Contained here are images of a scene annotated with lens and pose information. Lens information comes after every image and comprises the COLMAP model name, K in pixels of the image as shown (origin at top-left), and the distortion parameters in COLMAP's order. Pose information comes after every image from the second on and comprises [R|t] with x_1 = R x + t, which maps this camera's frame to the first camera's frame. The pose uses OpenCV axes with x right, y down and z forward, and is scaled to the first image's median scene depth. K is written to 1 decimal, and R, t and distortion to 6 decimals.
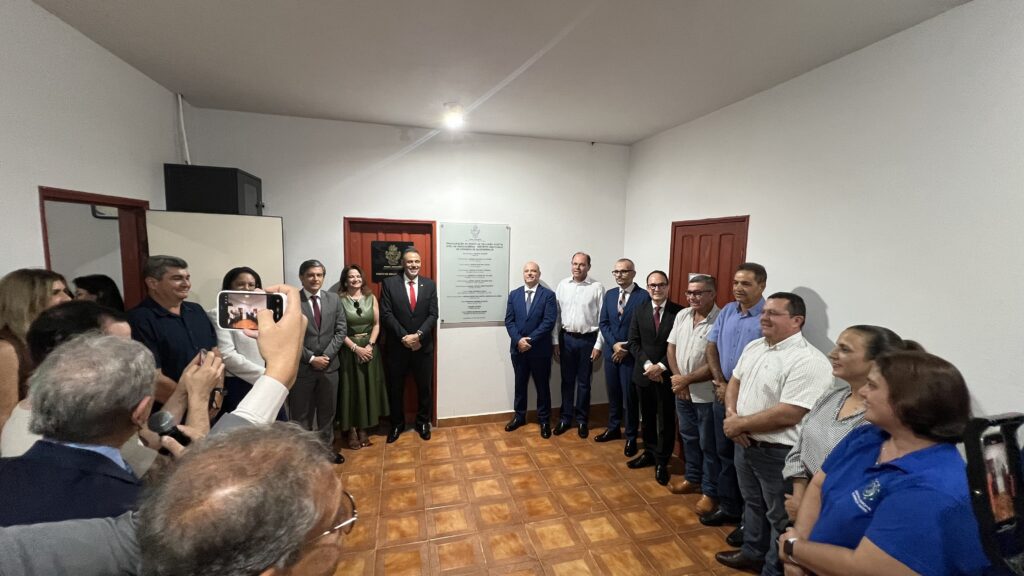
lens RADIAL K [[407.2, 0, 512.0], [0, 407.2, 288.0], [0, 0, 1]] dist [-0.000467, -0.000001]
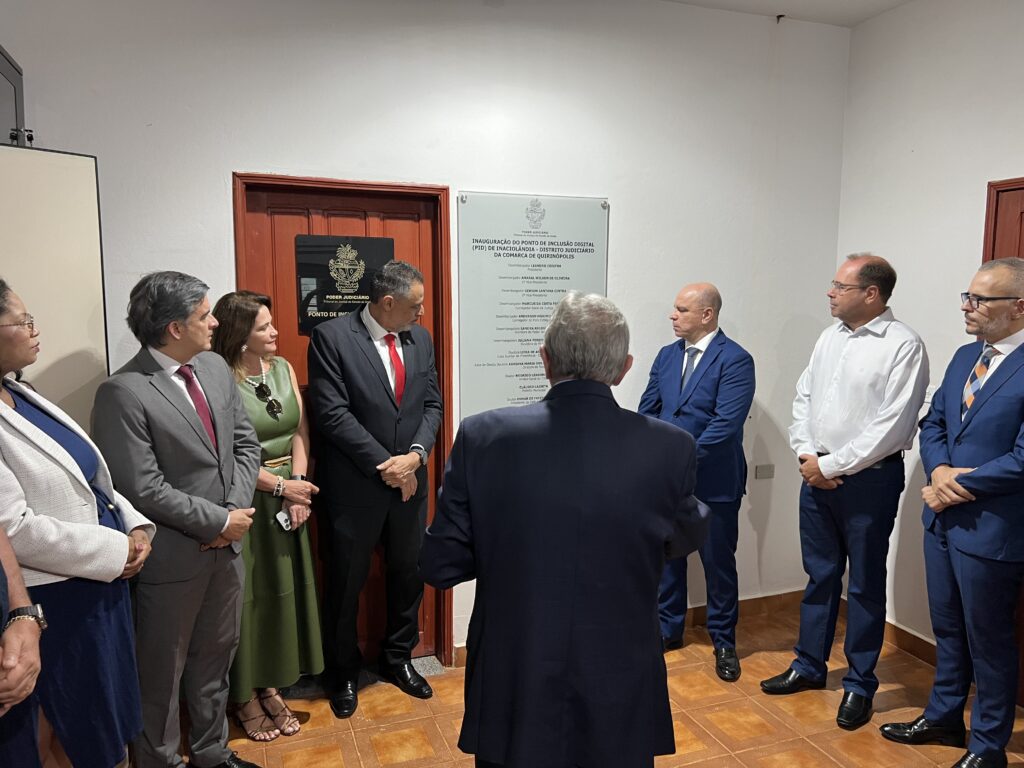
lens RADIAL K [[771.9, 0, 514.4], [0, 771.9, 388.5], [0, 0, 1]] dist [0.071320, -0.080138]
pose [[0.994288, -0.026177, 0.103471, -0.207785], [0.024496, 0.999547, 0.017479, 0.033790], [-0.103882, -0.014845, 0.994479, 0.178023]]
